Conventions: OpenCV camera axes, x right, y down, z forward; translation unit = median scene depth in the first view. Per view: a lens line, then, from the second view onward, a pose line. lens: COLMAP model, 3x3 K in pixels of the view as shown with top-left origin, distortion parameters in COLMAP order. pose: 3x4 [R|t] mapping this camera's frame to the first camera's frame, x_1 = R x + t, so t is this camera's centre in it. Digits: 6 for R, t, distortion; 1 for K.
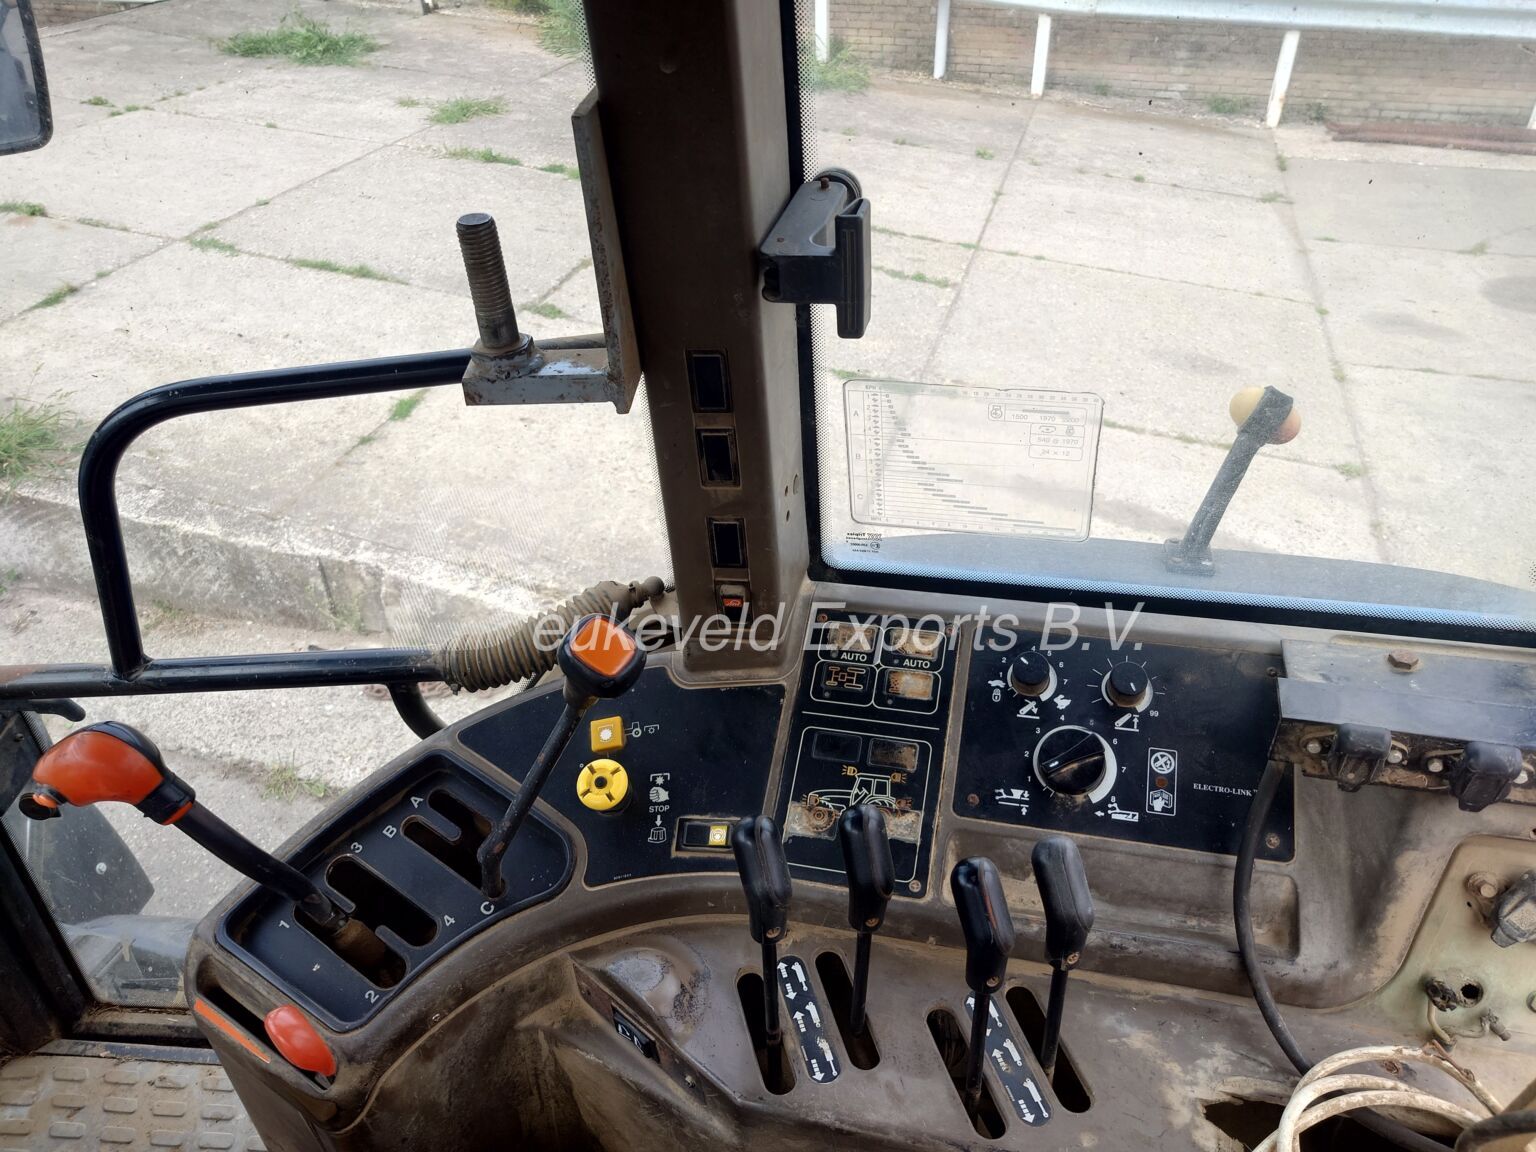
lens RADIAL K [[1107.9, 0, 778.3], [0, 1107.9, 569.8], [0, 0, 1]] dist [-0.017209, 0.019763]
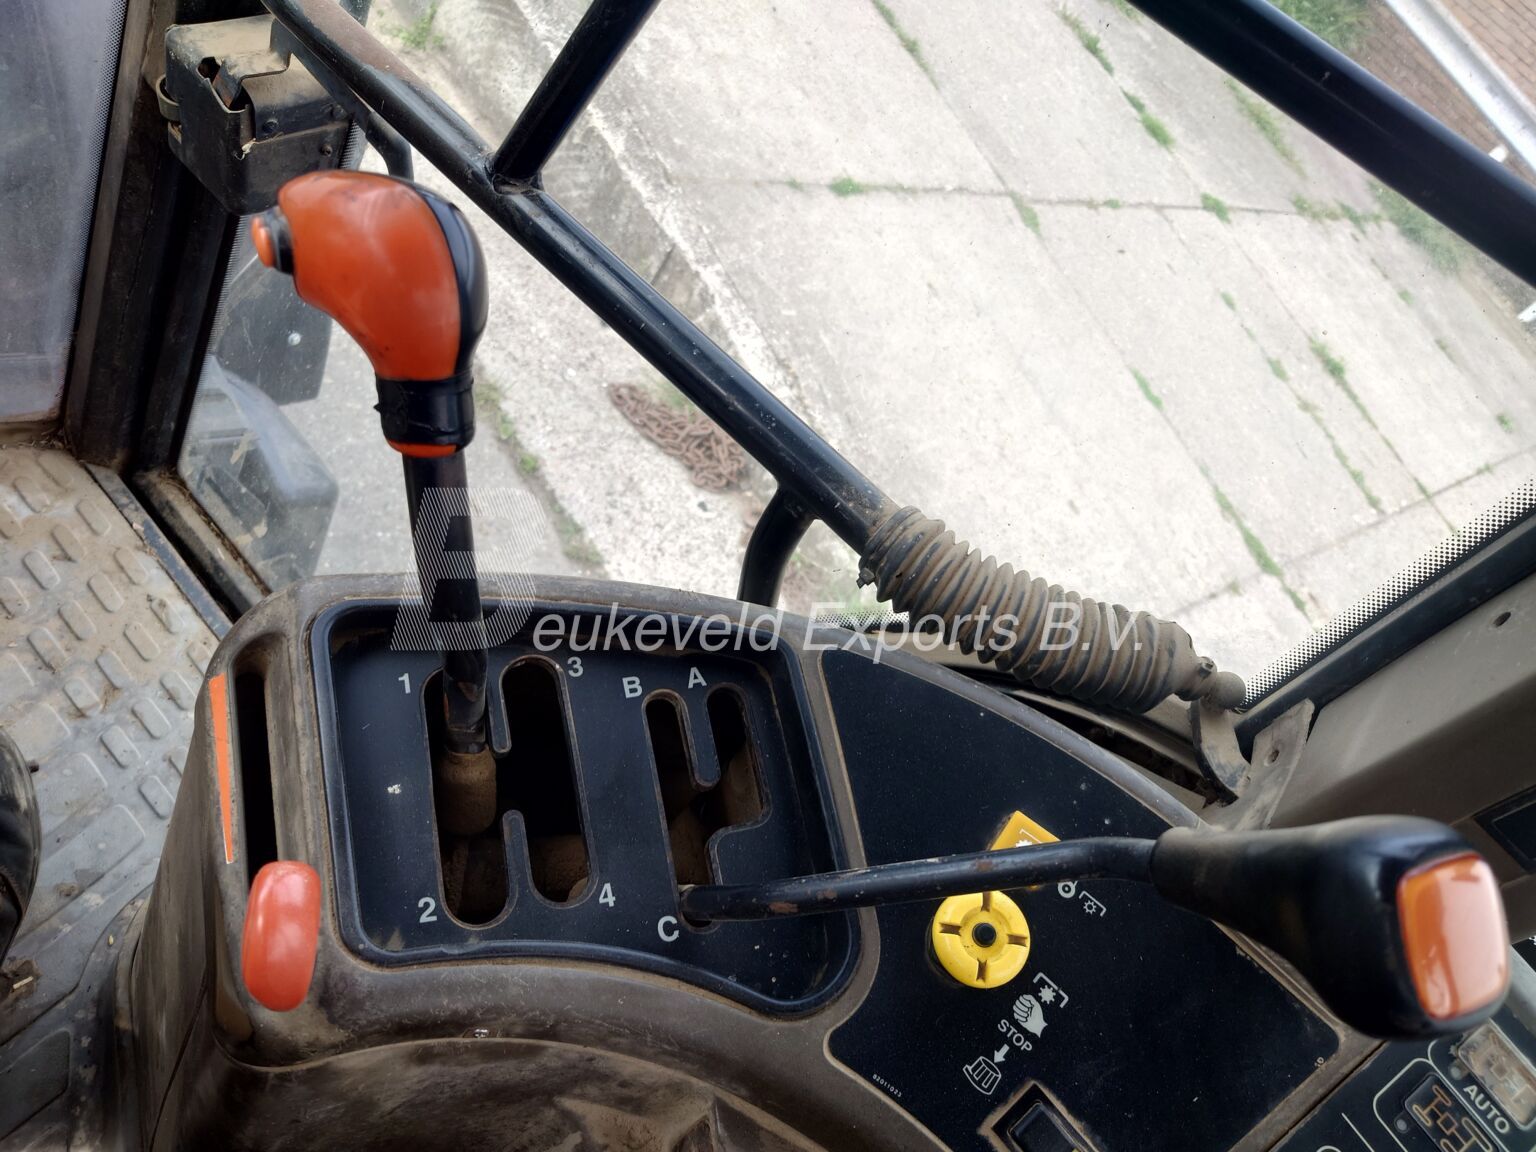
lens RADIAL K [[1107.9, 0, 756.6], [0, 1107.9, 576.9], [0, 0, 1]] dist [-0.017209, 0.019763]
pose [[0.692223, 0.712555, -0.114423, -0.259173], [-0.701472, 0.701586, 0.125360, 0.072820], [0.169603, -0.006512, 0.985491, 0.408393]]
